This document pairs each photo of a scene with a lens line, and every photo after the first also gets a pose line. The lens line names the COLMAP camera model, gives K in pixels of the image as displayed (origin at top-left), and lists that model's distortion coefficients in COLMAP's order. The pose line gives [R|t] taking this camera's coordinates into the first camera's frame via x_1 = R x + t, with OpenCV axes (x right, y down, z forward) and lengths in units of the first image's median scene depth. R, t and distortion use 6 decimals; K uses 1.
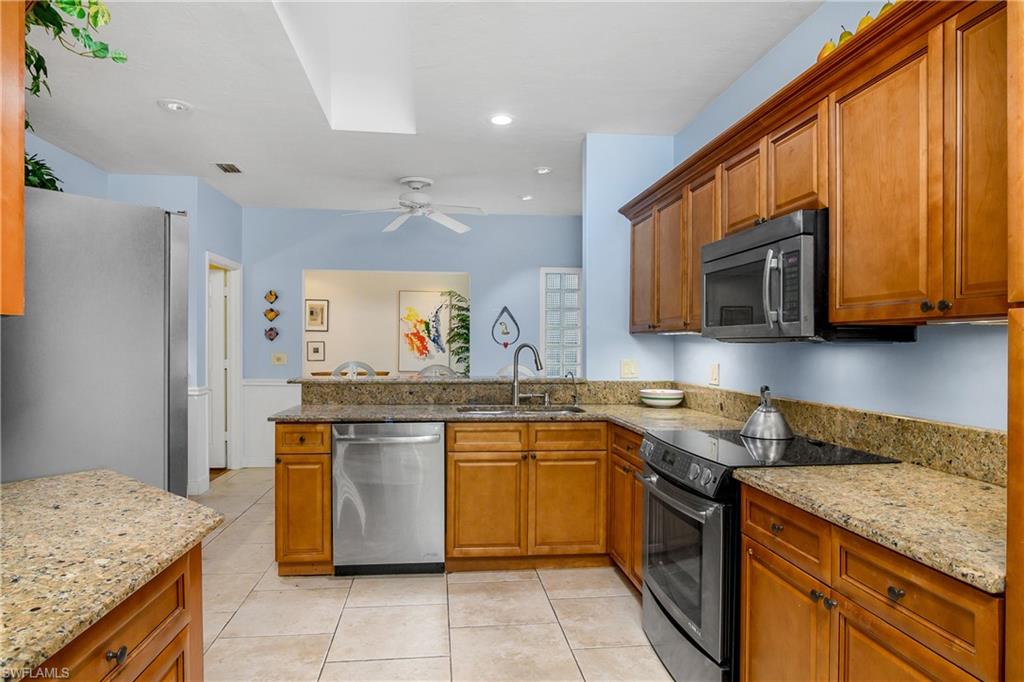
lens RADIAL K [[557.8, 0, 526.1], [0, 557.8, 344.2], [0, 0, 1]] dist [0.000245, -0.000173]
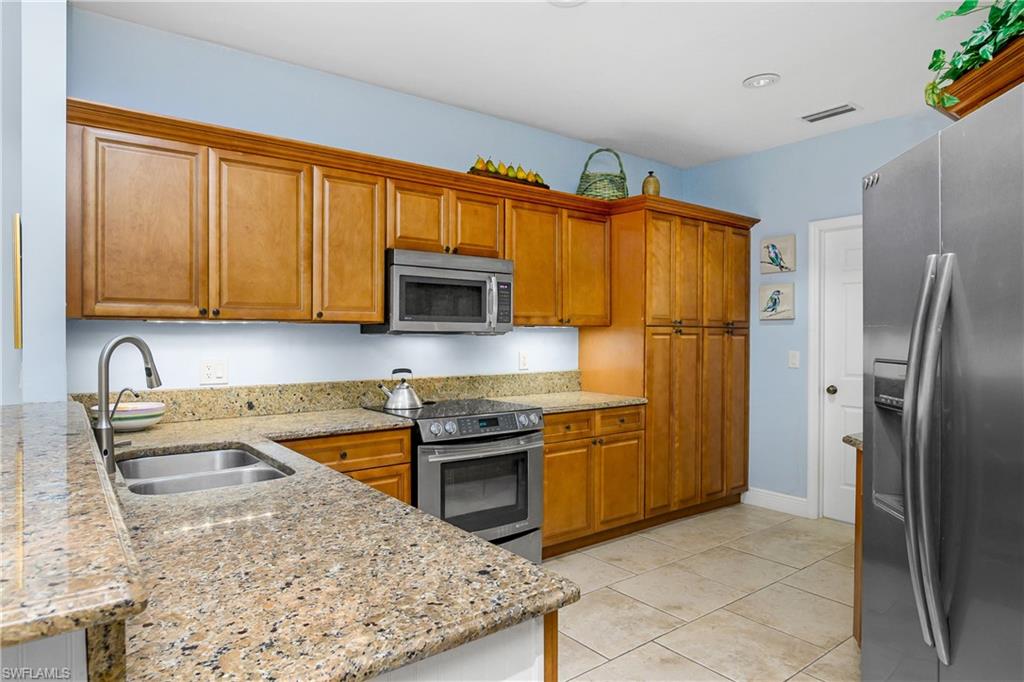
lens RADIAL K [[583.3, 0, 499.5], [0, 583.3, 337.6], [0, 0, 1]] dist [-0.028499, 0.001435]
pose [[-0.455390, -0.011735, 0.890215, -0.977450], [-0.007111, 0.999929, 0.009543, -0.008808], [-0.890264, -0.001985, -0.455441, 1.660409]]
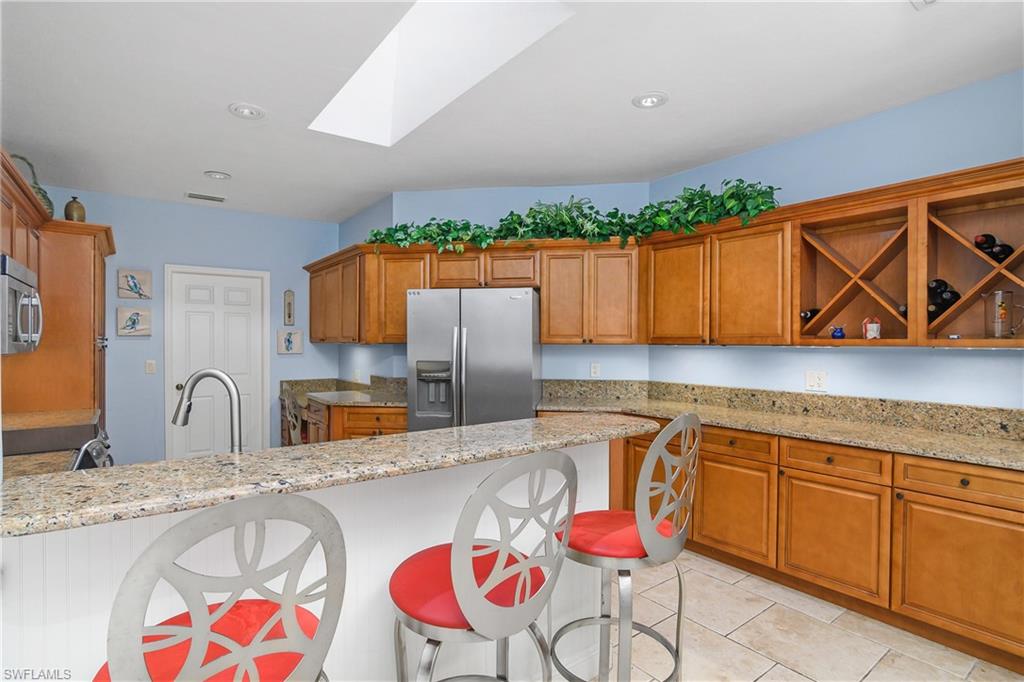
lens RADIAL K [[501.6, 0, 487.6], [0, 501.6, 341.6], [0, 0, 1]] dist [-0.003744, 0.010454]
pose [[-0.897146, -0.002321, -0.441728, -0.011425], [-0.003900, 0.999989, 0.002668, -0.046586], [0.441717, 0.004117, -0.897145, 2.548497]]
